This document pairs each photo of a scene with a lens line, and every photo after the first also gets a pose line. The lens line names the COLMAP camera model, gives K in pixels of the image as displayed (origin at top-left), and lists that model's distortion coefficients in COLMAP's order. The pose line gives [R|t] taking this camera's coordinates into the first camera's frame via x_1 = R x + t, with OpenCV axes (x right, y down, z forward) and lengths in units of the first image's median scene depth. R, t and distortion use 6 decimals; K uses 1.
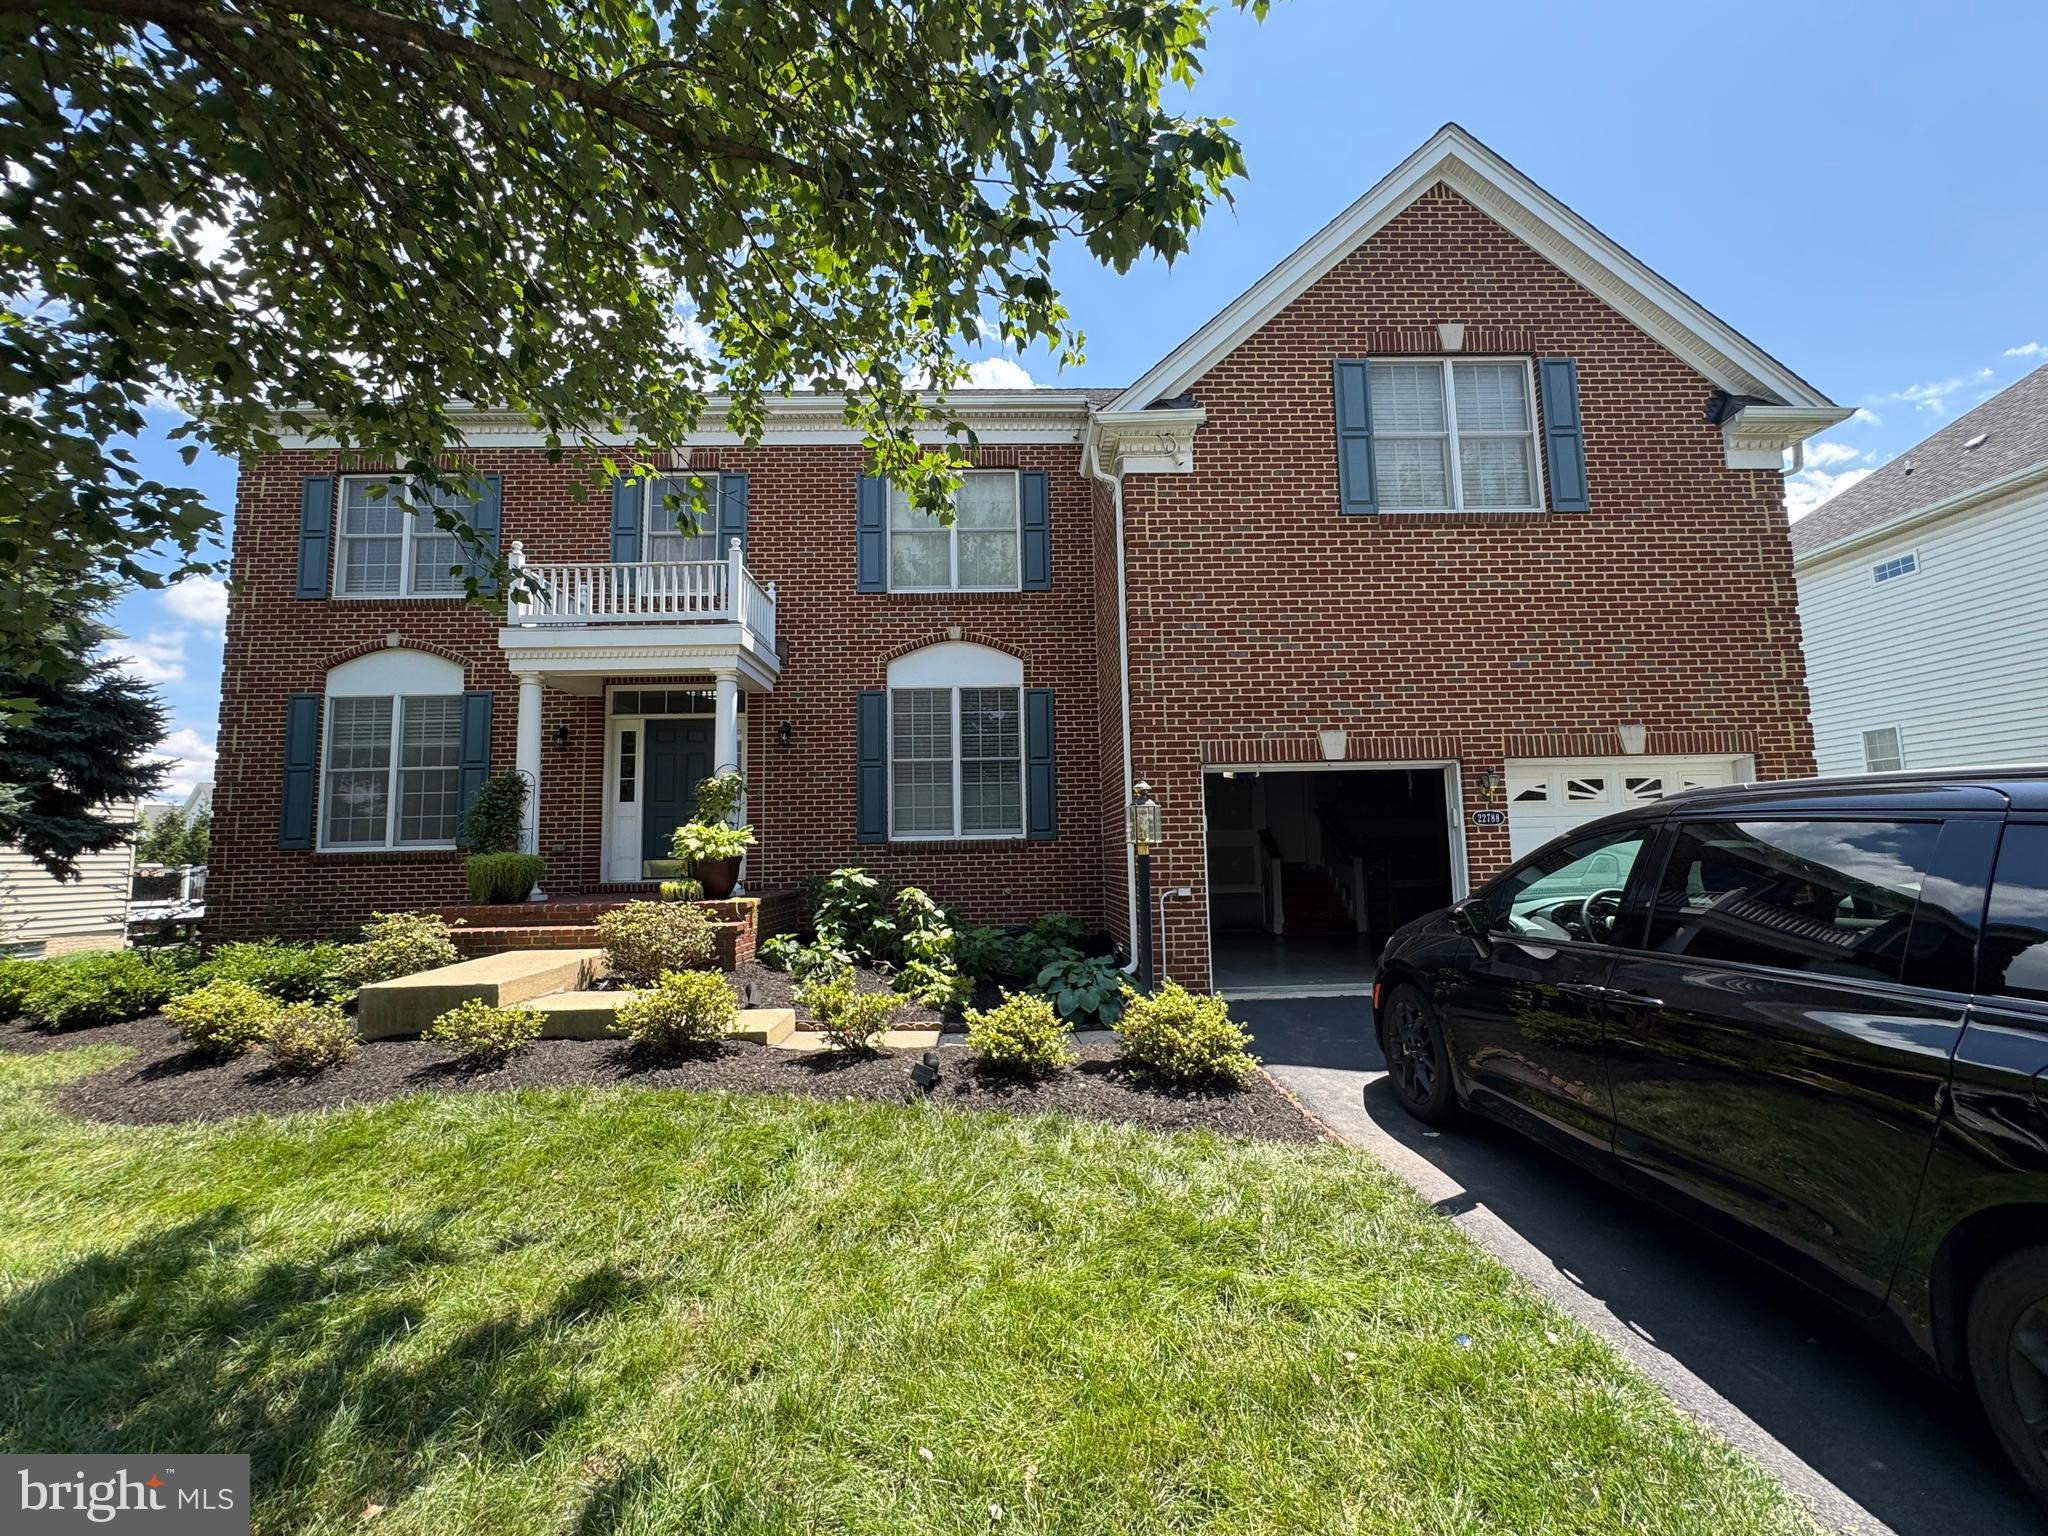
lens RADIAL K [[889.4, 0, 1028.7], [0, 889.4, 761.4], [0, 0, 1]] dist [-0.001775, 0.000869]
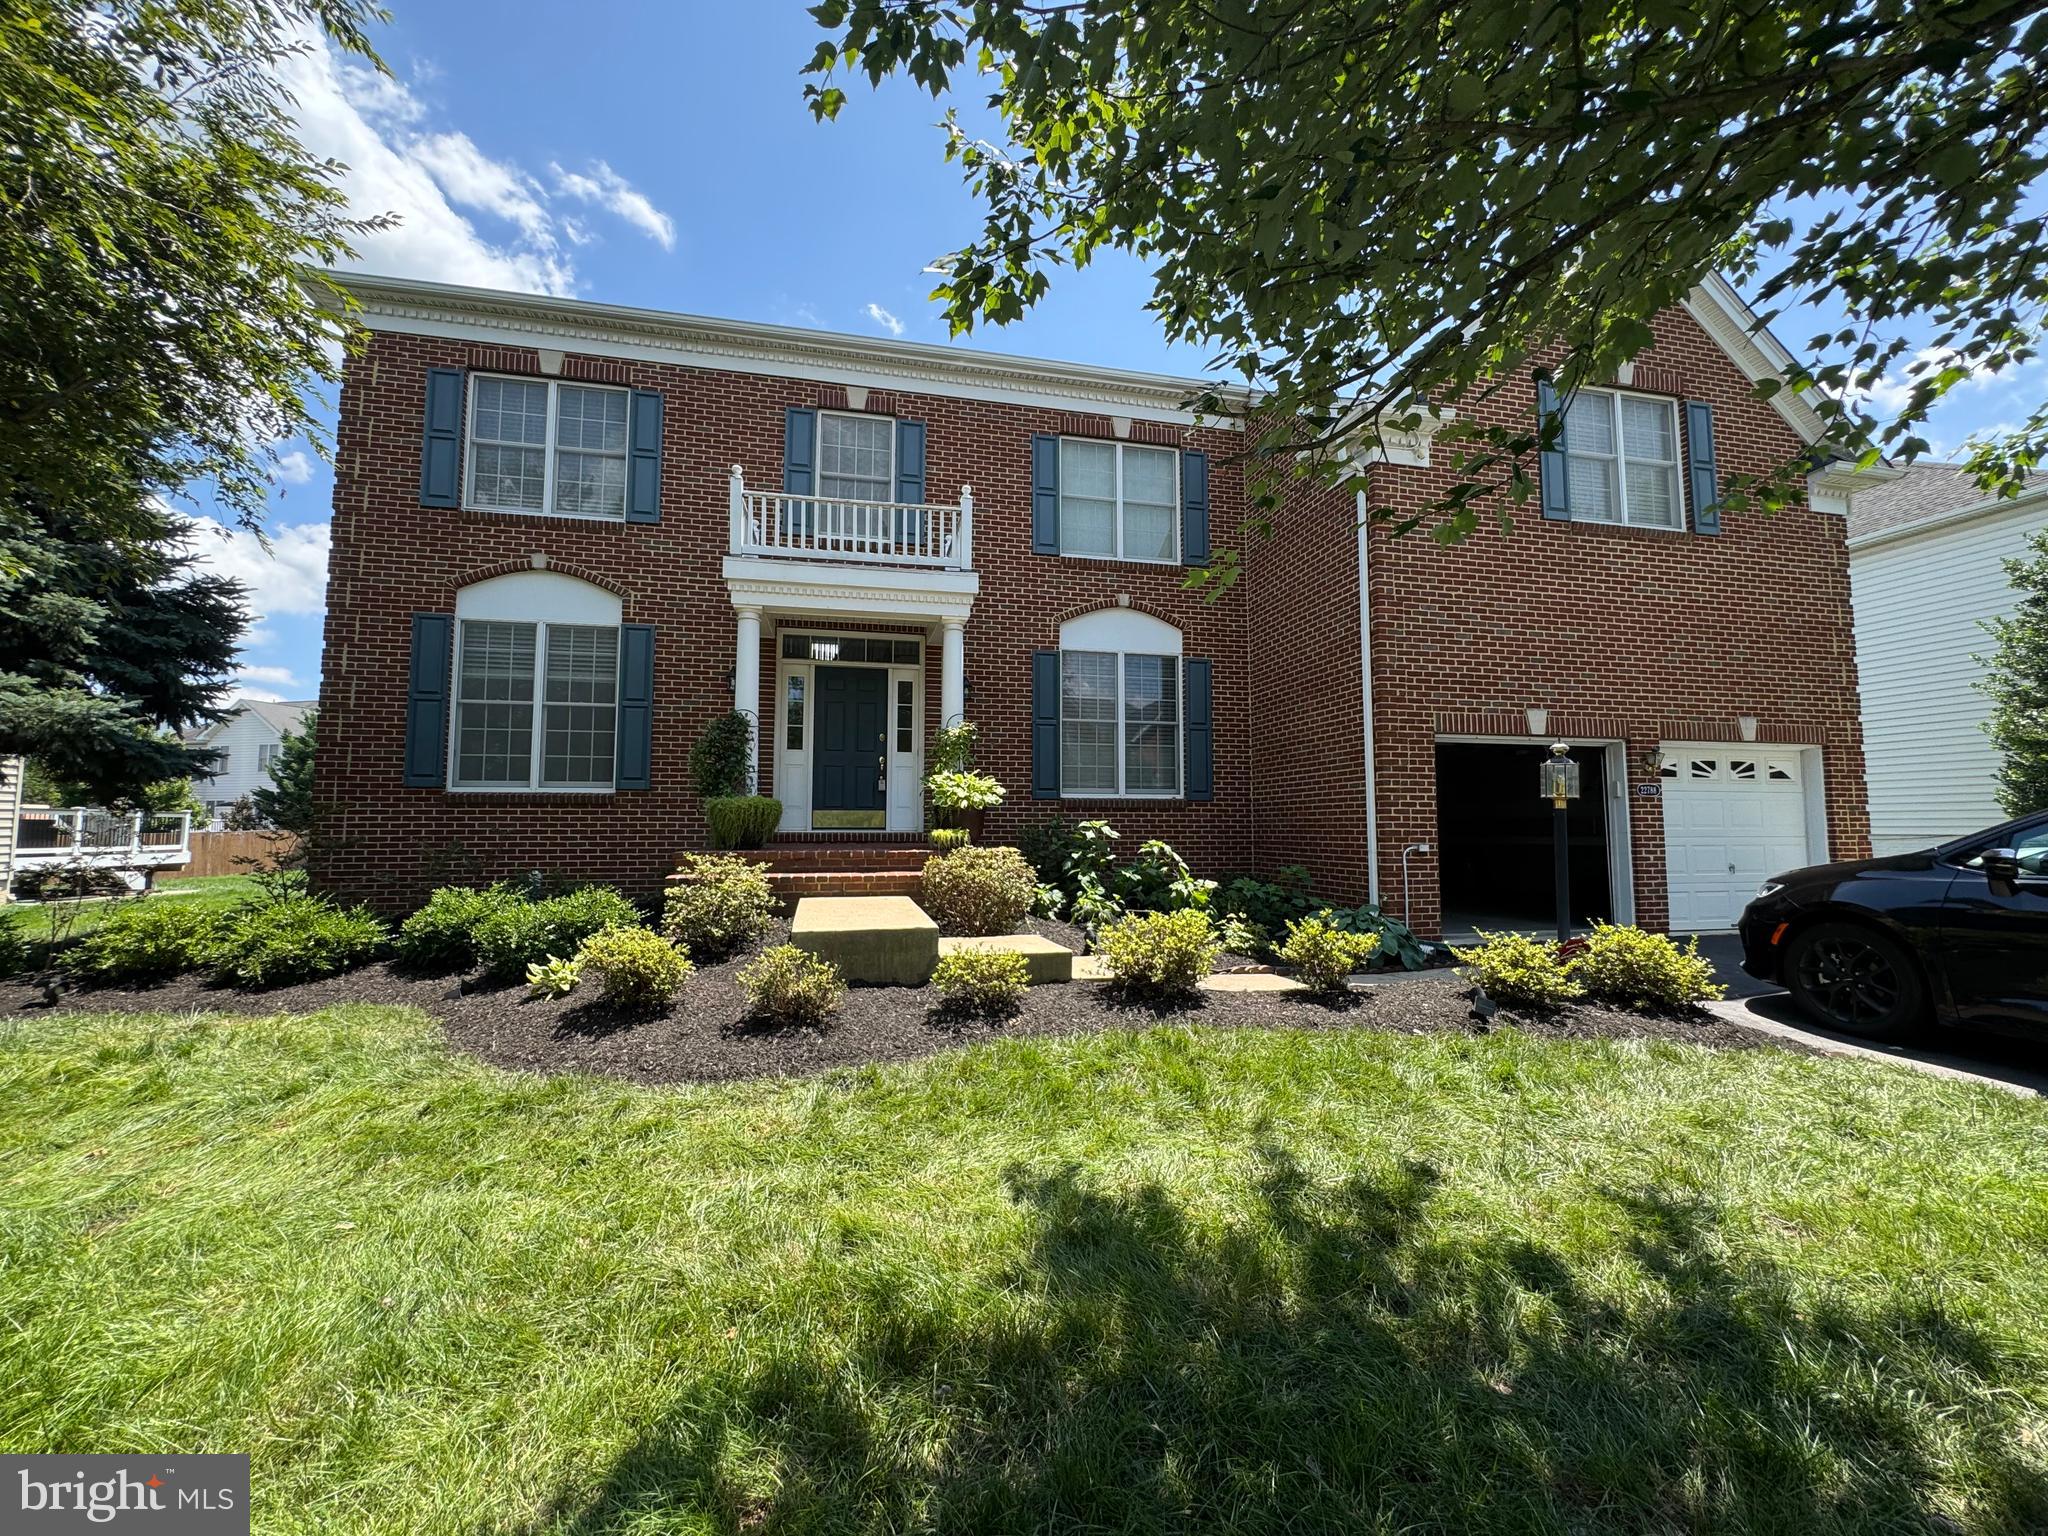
lens RADIAL K [[824.1, 0, 1017.6], [0, 824.1, 764.8], [0, 0, 1]] dist [-0.001894, 0.001013]
pose [[0.980363, 0.036960, 0.193706, -0.412638], [-0.042558, 0.998786, 0.024816, 0.031372], [-0.192554, -0.032573, 0.980746, 0.076306]]
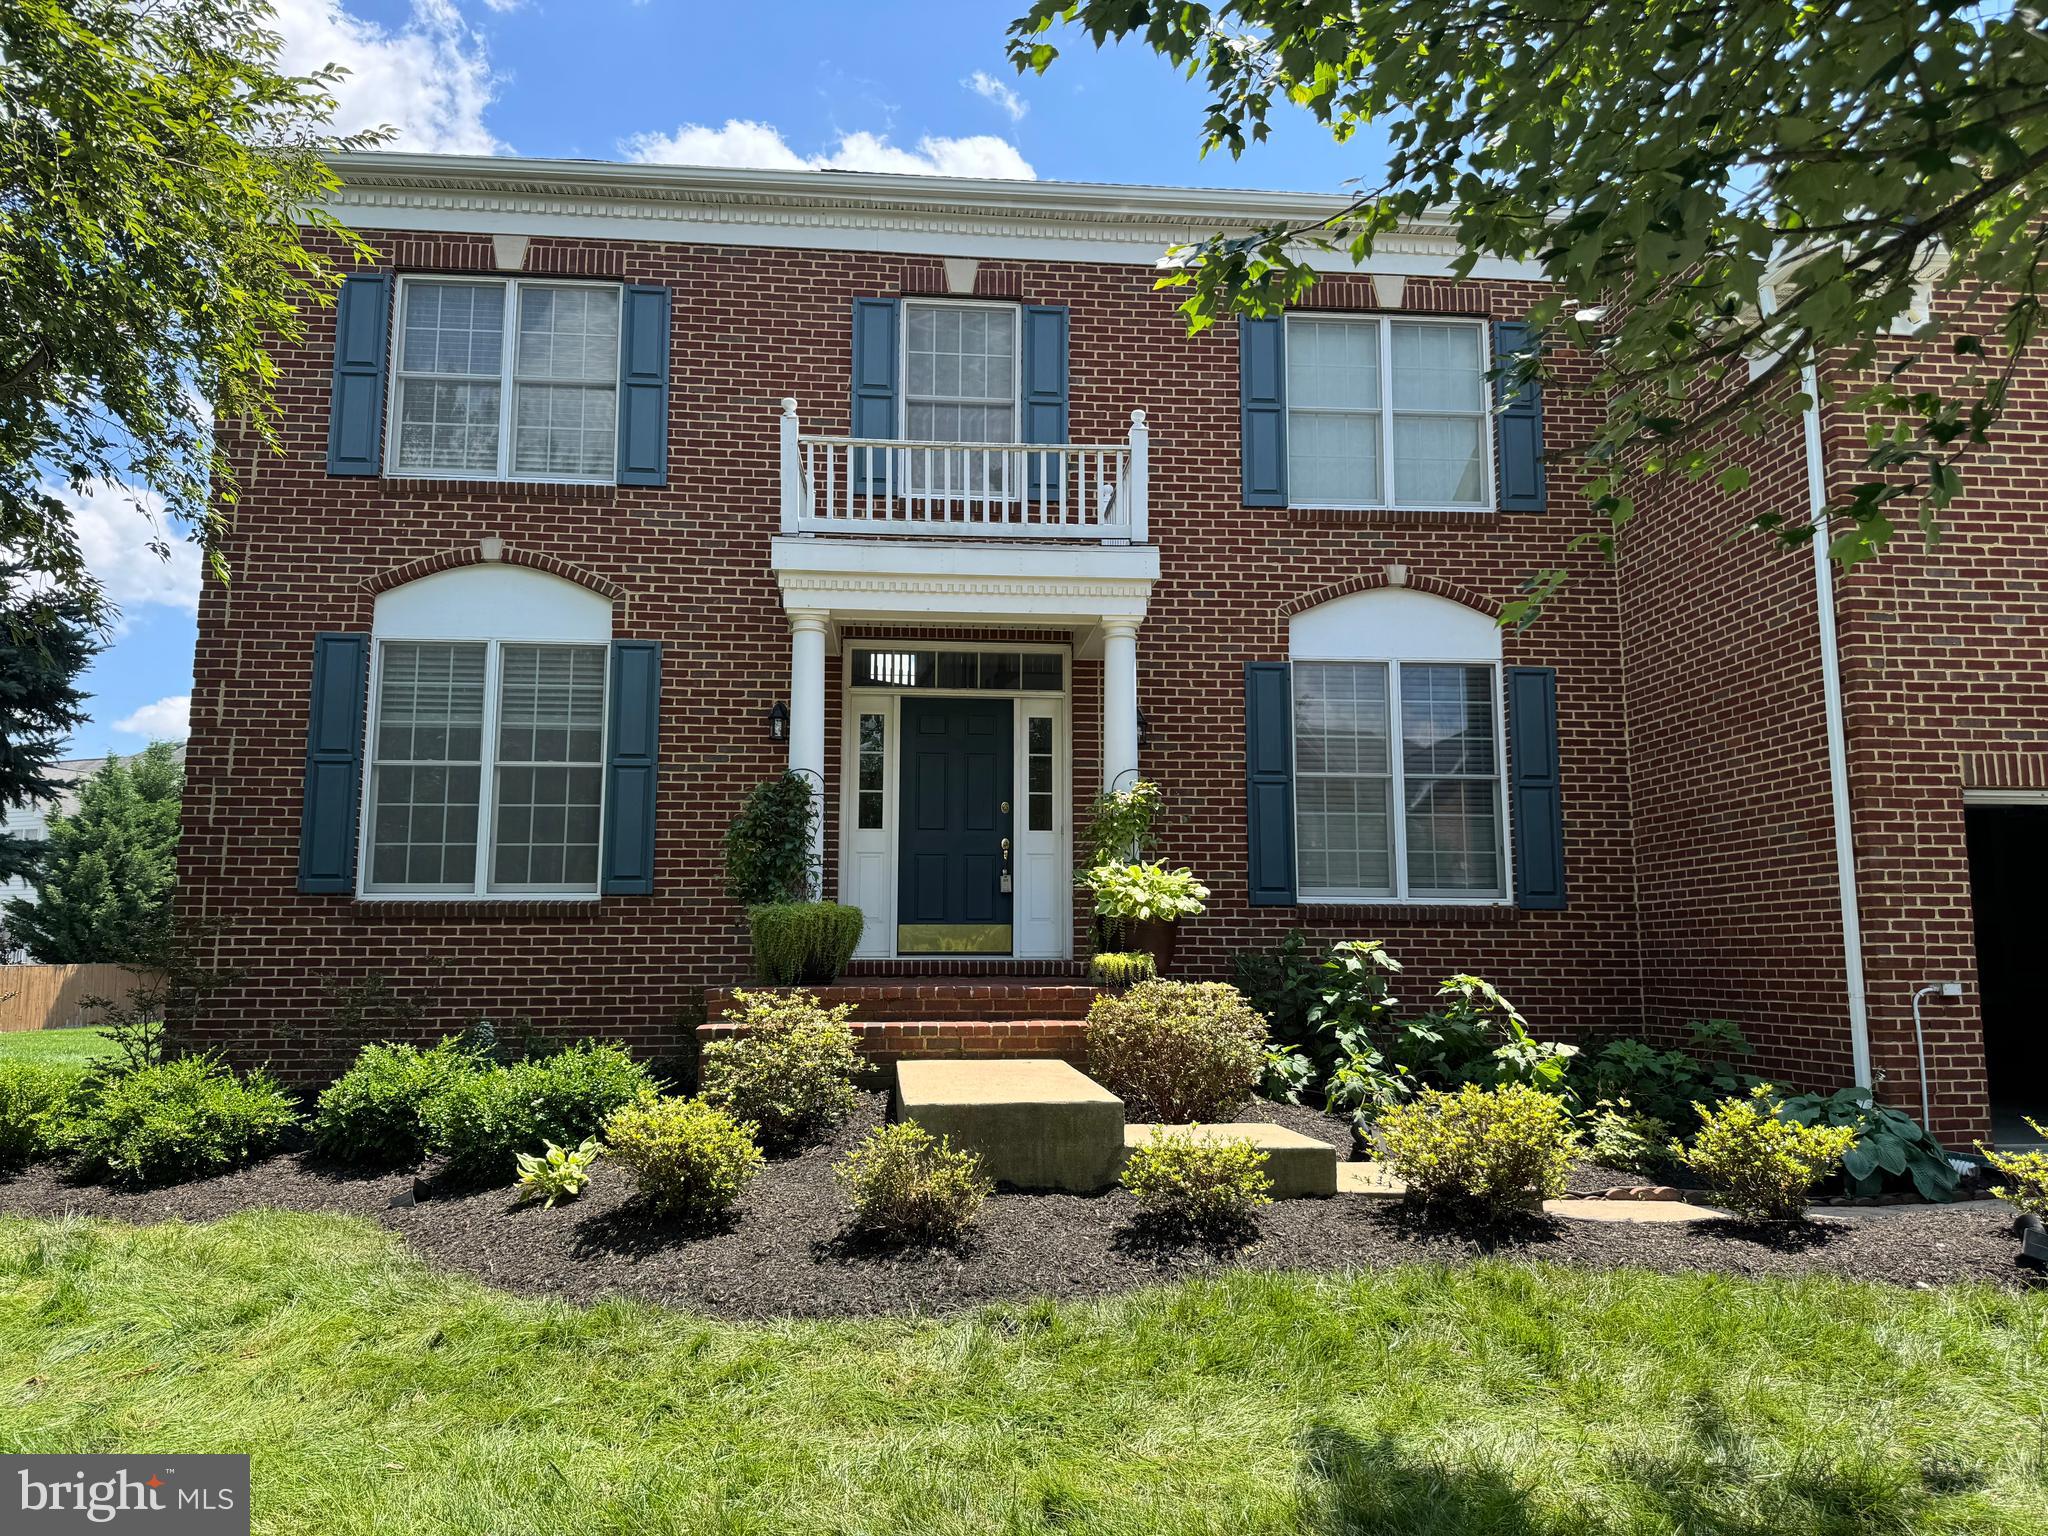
lens RADIAL K [[1455.0, 0, 1009.8], [0, 1455.0, 751.0], [0, 0, 1]] dist [0.058088, -0.068836]
pose [[0.997597, 0.031403, 0.061752, -0.446057], [-0.029123, 0.998873, -0.037487, 0.028474], [-0.062860, 0.035599, 0.997387, -0.007657]]
